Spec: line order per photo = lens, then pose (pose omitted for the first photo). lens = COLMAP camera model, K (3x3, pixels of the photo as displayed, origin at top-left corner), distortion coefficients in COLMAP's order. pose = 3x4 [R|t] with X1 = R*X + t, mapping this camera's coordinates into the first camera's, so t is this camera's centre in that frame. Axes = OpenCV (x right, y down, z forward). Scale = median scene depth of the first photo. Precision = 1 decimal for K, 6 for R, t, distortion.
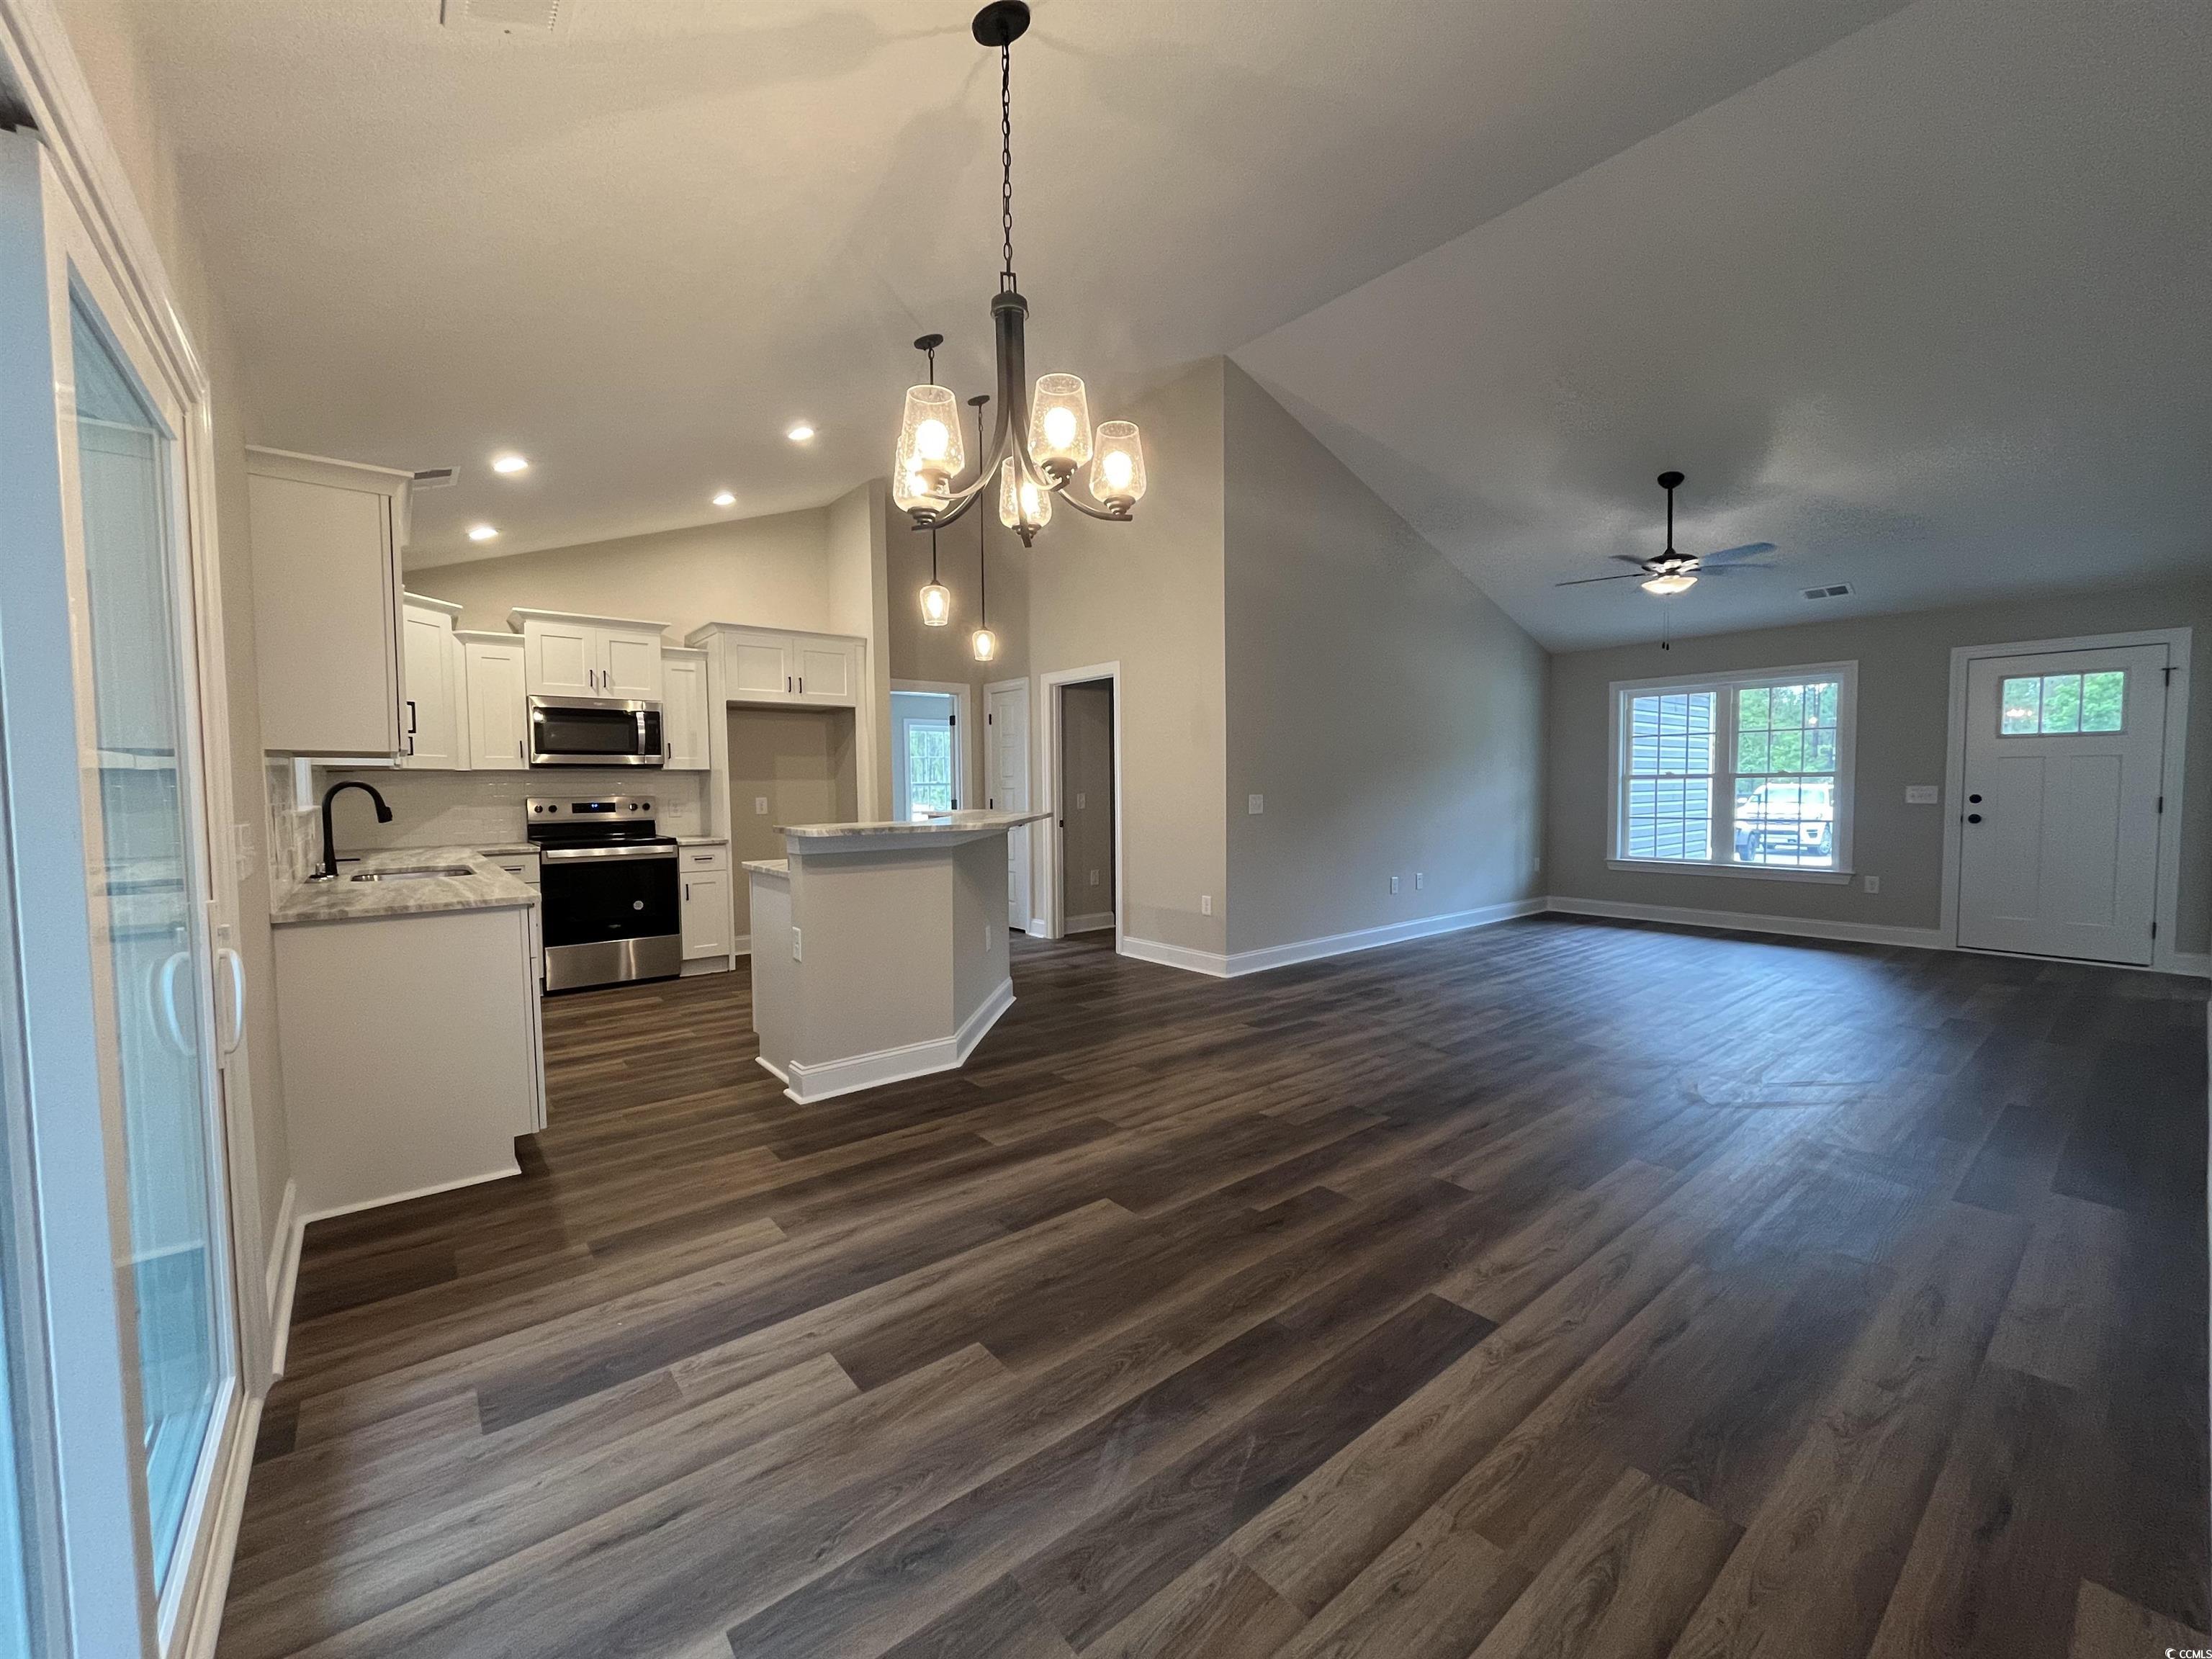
lens RADIAL K [[893.9, 0, 1106.0], [0, 893.9, 829.5], [0, 0, 1]] dist [-0.003633, 0.000254]
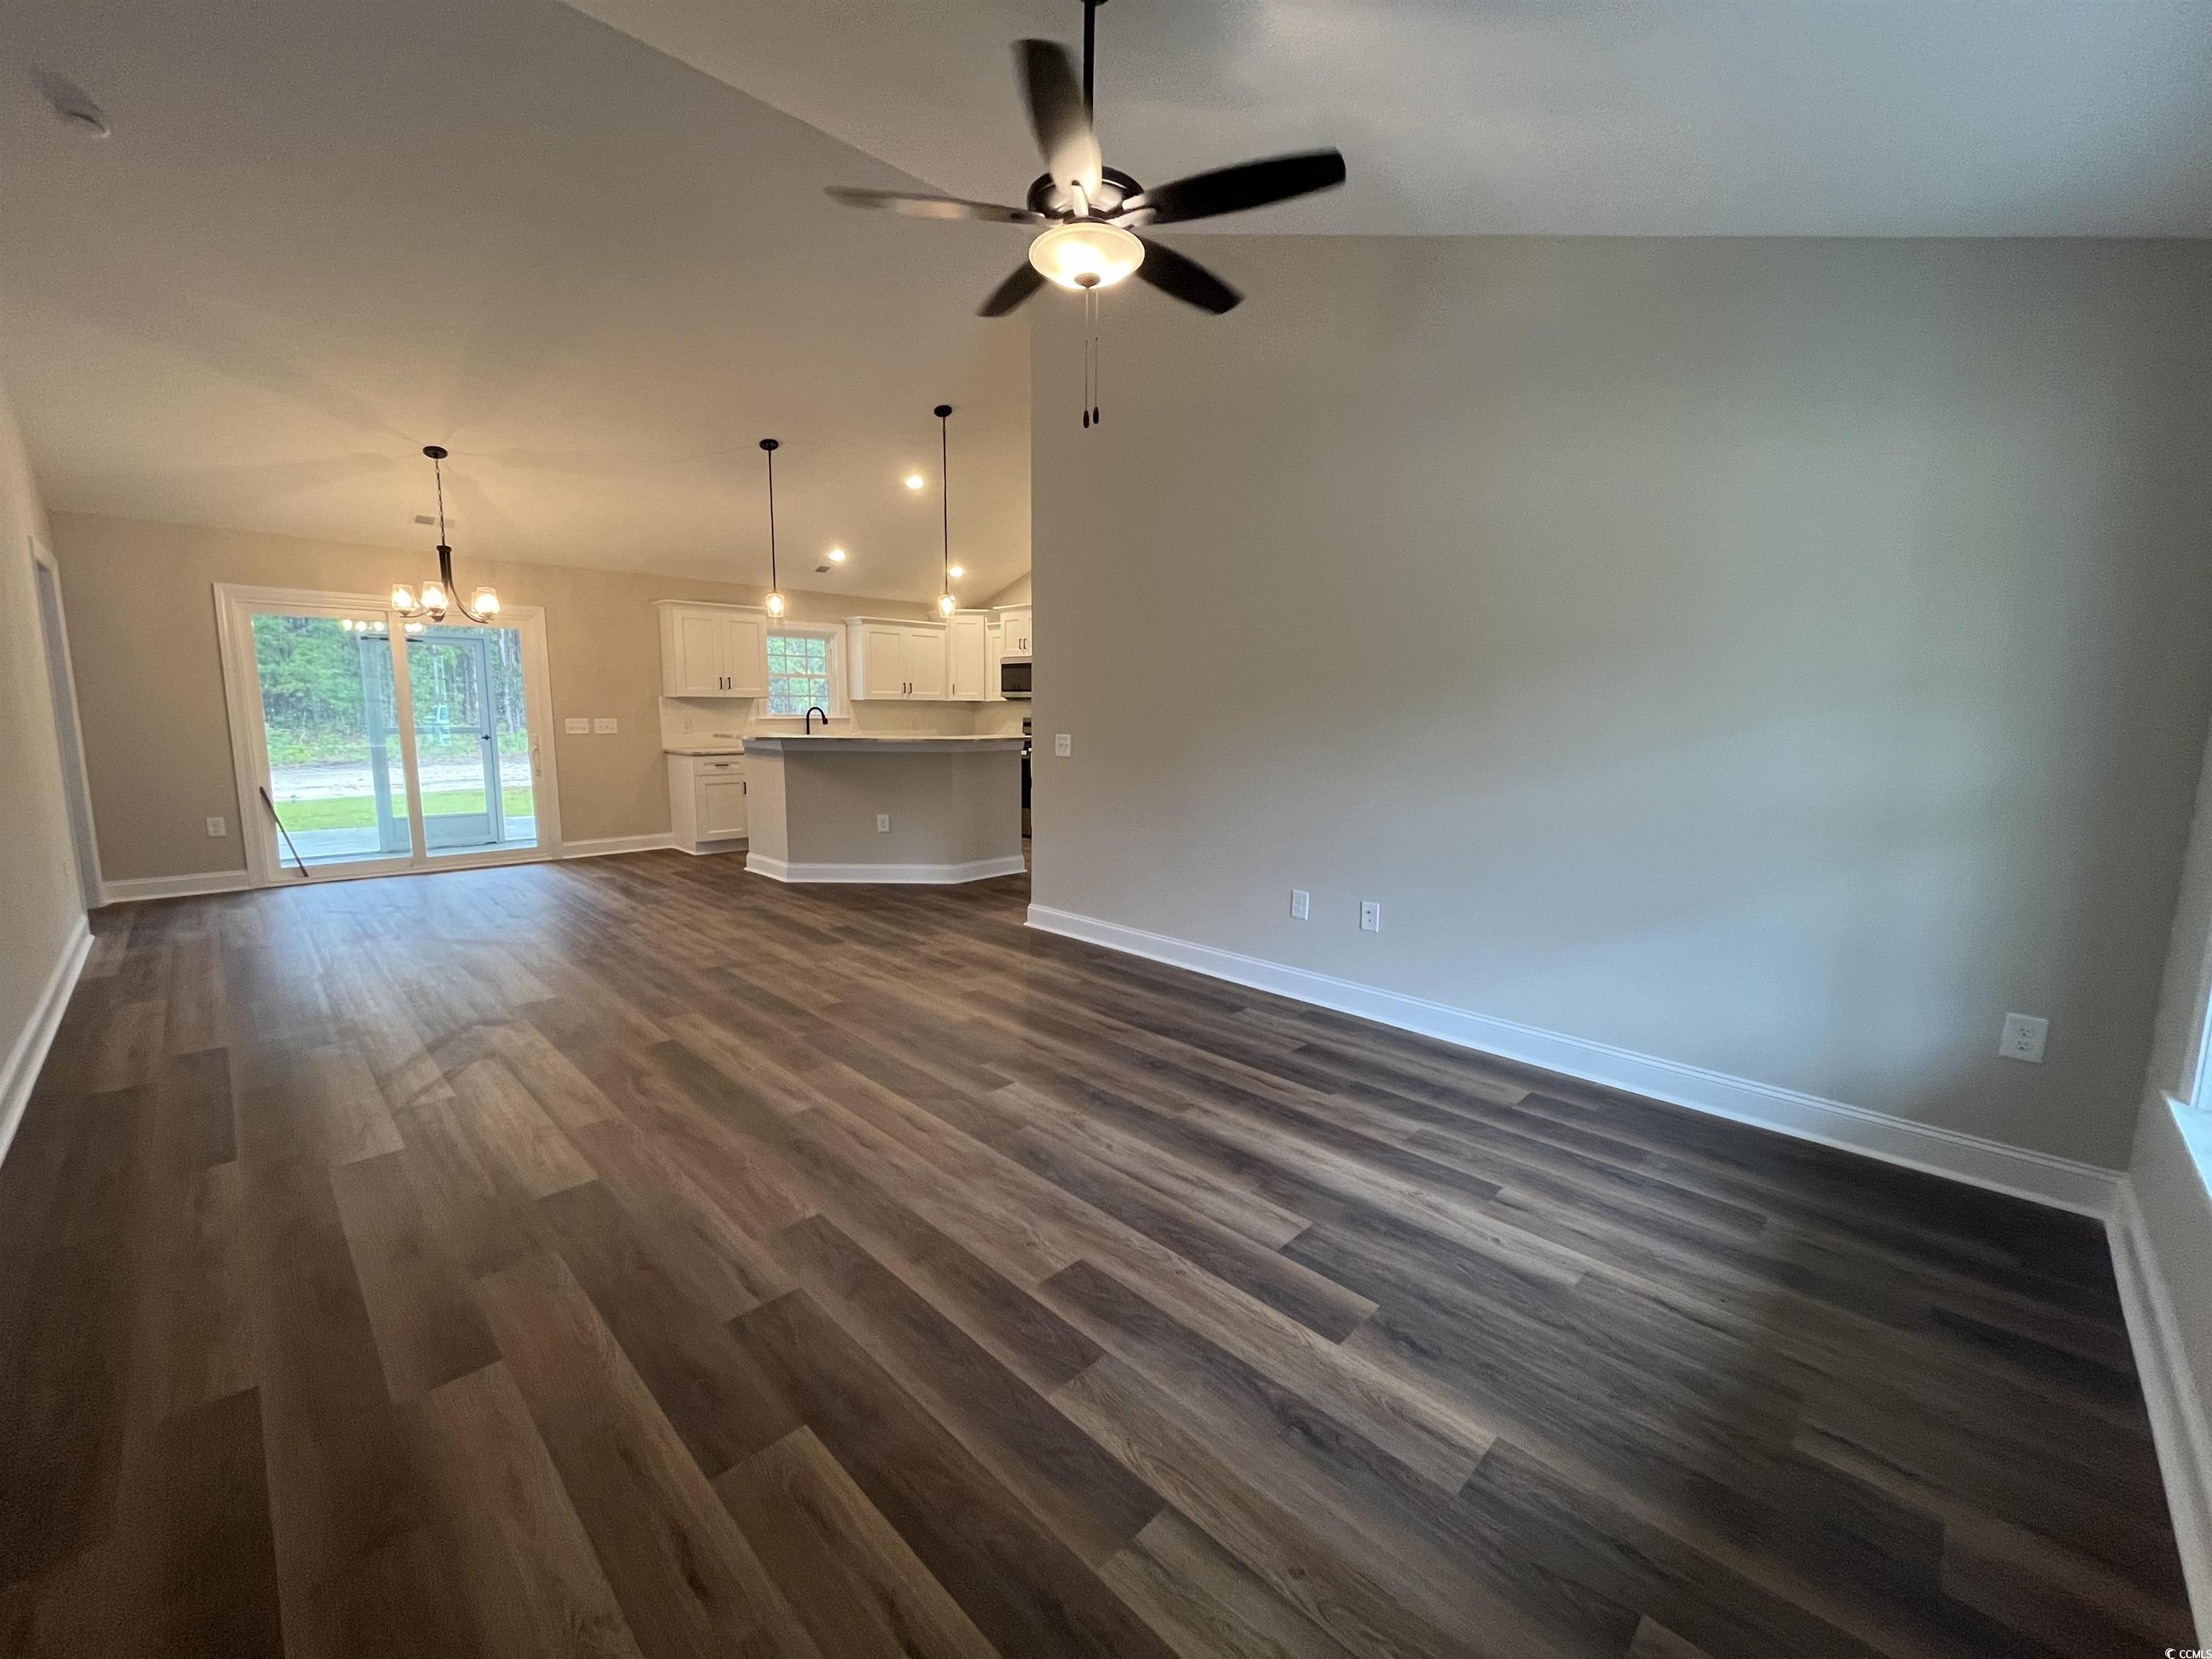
lens RADIAL K [[893.9, 0, 1106.0], [0, 893.9, 829.5], [0, 0, 1]] dist [-0.003633, 0.000254]
pose [[0.116117, 0.145843, -0.982470, 1.768762], [-0.068441, 0.987985, 0.138573, -0.122833], [0.990875, 0.051150, 0.124704, 1.591855]]
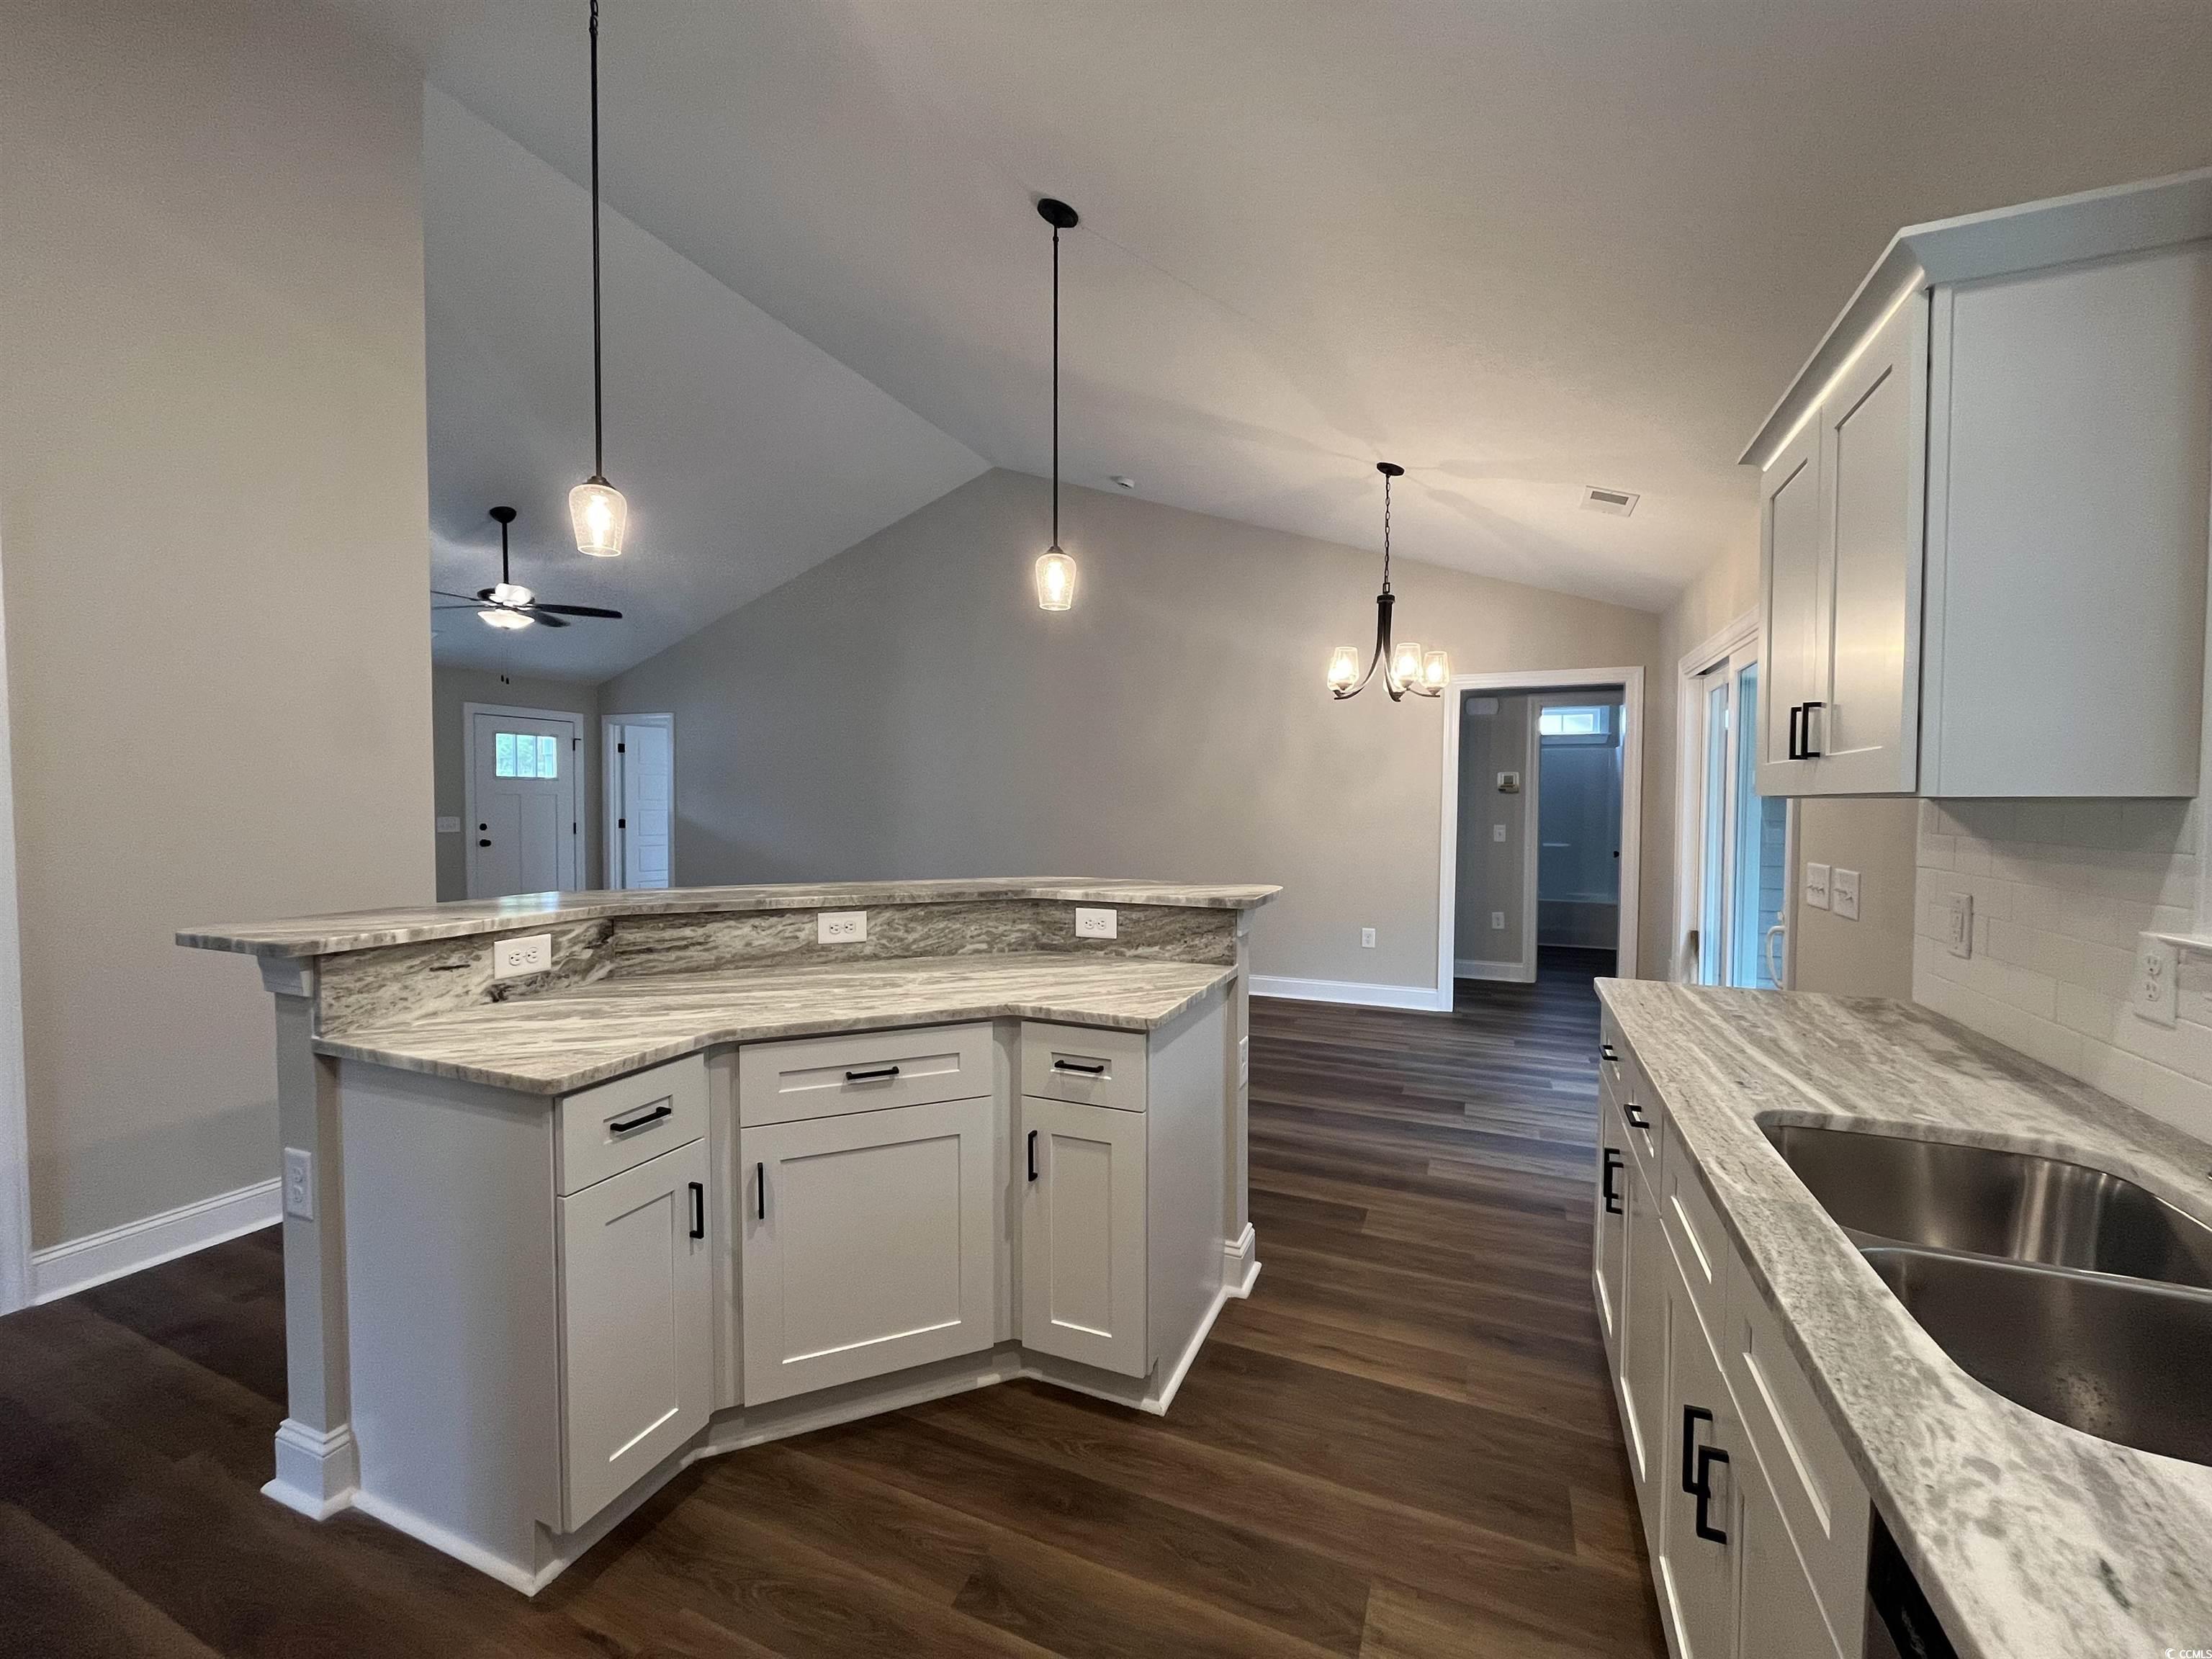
lens RADIAL K [[893.9, 0, 1106.0], [0, 893.9, 829.5], [0, 0, 1]] dist [-0.003633, 0.000254]
pose [[-0.467609, -0.022997, 0.883636, -0.956263], [0.044204, 0.997802, 0.049360, -0.097592], [-0.882829, 0.062142, -0.465565, 1.479818]]
